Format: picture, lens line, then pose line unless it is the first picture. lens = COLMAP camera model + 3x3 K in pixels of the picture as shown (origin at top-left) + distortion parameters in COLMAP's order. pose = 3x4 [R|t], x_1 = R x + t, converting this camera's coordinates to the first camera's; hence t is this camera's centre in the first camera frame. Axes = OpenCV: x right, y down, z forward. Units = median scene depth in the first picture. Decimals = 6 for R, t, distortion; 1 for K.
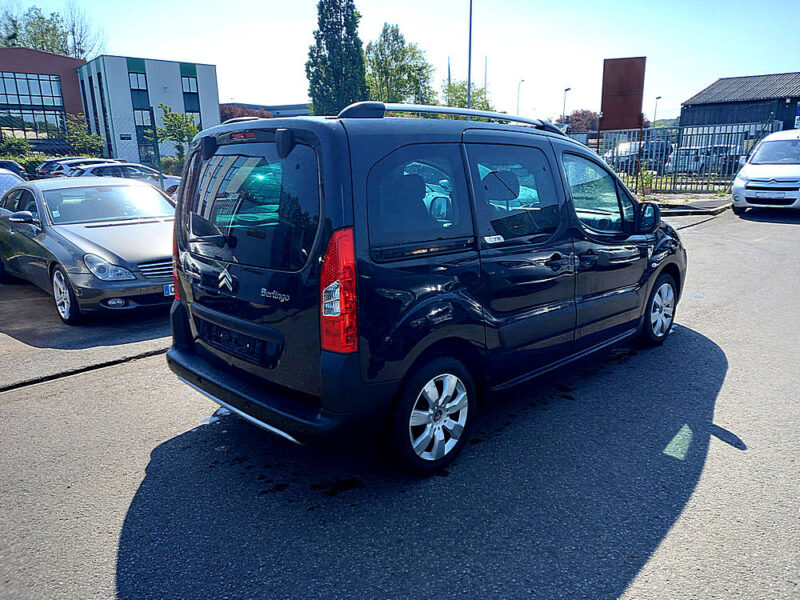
lens RADIAL K [[592.1, 0, 401.9], [0, 592.1, 301.1], [0, 0, 1]] dist [0.072103, -0.069804]
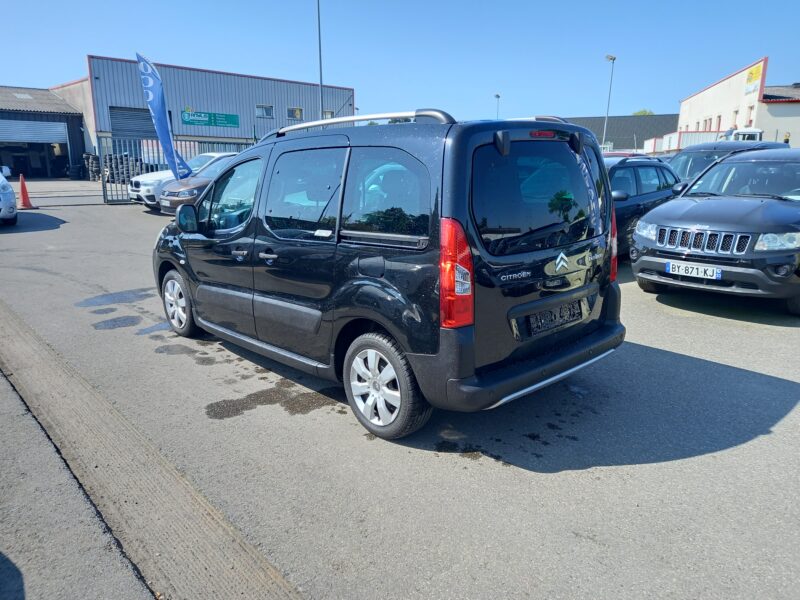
lens RADIAL K [[592.1, 0, 401.9], [0, 592.1, 301.1], [0, 0, 1]] dist [0.072103, -0.069804]
pose [[-0.012917, -0.206965, 0.978263, -1.380879], [0.233403, 0.950694, 0.204214, -0.260188], [-0.972294, 0.230967, 0.036027, 1.249674]]
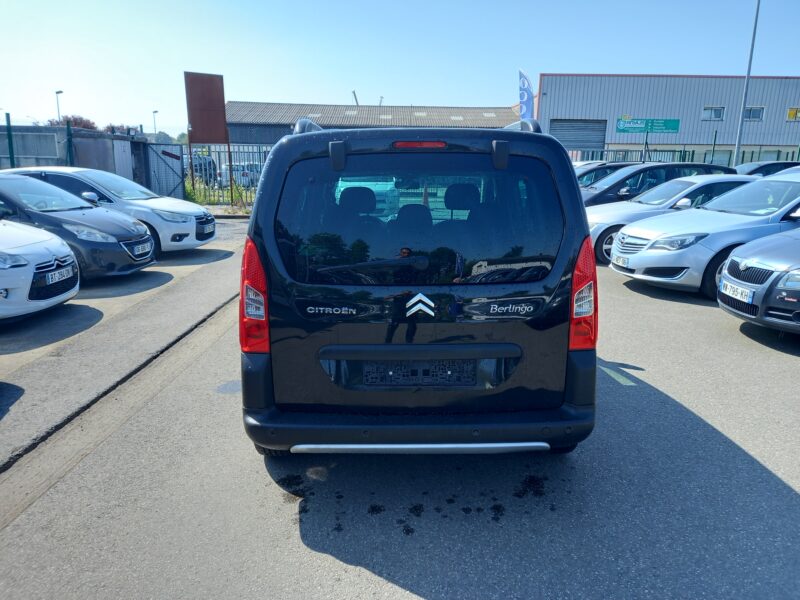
lens RADIAL K [[592.1, 0, 401.9], [0, 592.1, 301.1], [0, 0, 1]] dist [0.072103, -0.069804]
pose [[0.678283, -0.135385, 0.722221, -0.934544], [0.150396, 0.987651, 0.043895, -0.083574], [-0.719245, 0.078846, 0.690268, 0.405854]]
